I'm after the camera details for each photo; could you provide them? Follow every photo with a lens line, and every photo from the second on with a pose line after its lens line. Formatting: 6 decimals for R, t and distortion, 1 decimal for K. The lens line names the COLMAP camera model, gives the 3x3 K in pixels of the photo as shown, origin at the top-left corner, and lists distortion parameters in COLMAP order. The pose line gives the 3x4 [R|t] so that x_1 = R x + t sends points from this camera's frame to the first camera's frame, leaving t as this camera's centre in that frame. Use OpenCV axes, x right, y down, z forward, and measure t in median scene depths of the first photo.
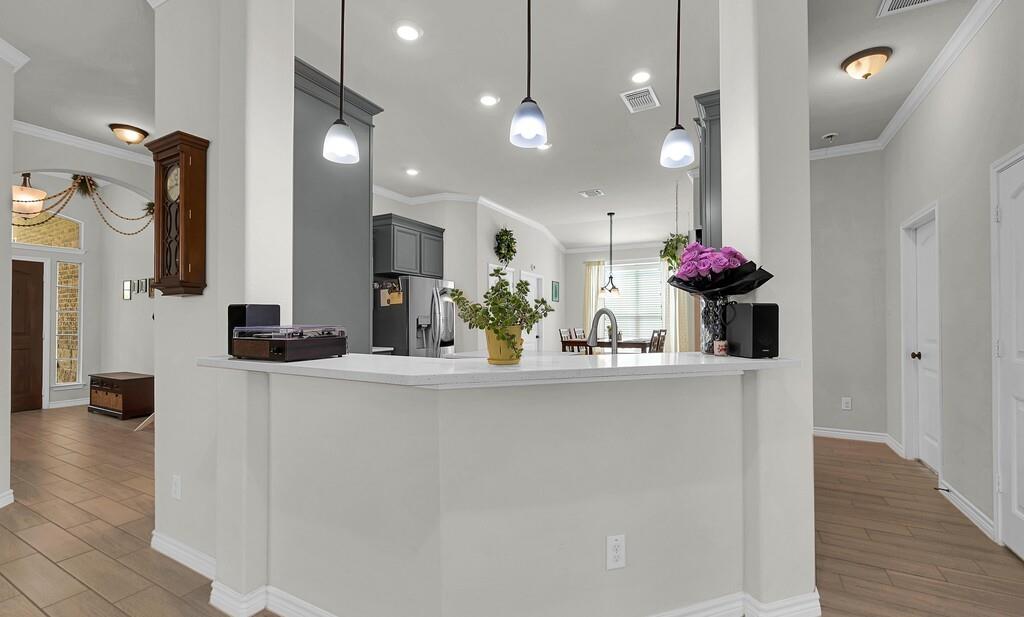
lens RADIAL K [[416.6, 0, 530.4], [0, 416.6, 315.1], [0, 0, 1]] dist [0.000680, 0.000095]
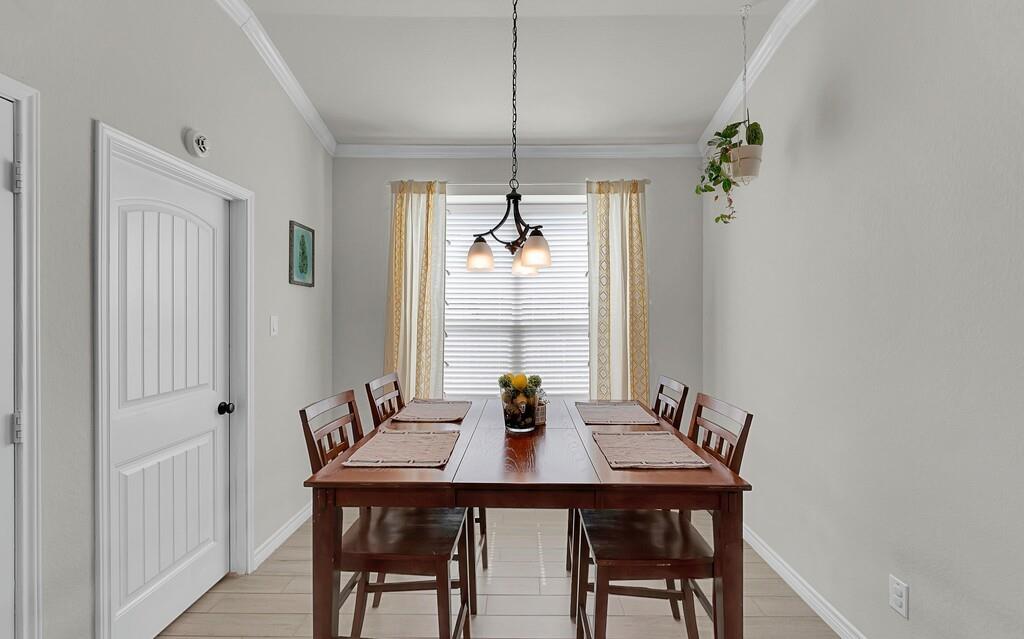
lens RADIAL K [[449.1, 0, 513.3], [0, 449.1, 315.7], [0, 0, 1]] dist [-0.000531, 0.000177]
pose [[0.897750, 0.003951, 0.440487, 0.054463], [-0.011444, 0.999831, 0.014356, -0.015312], [-0.440356, -0.017928, 0.897644, 0.611042]]
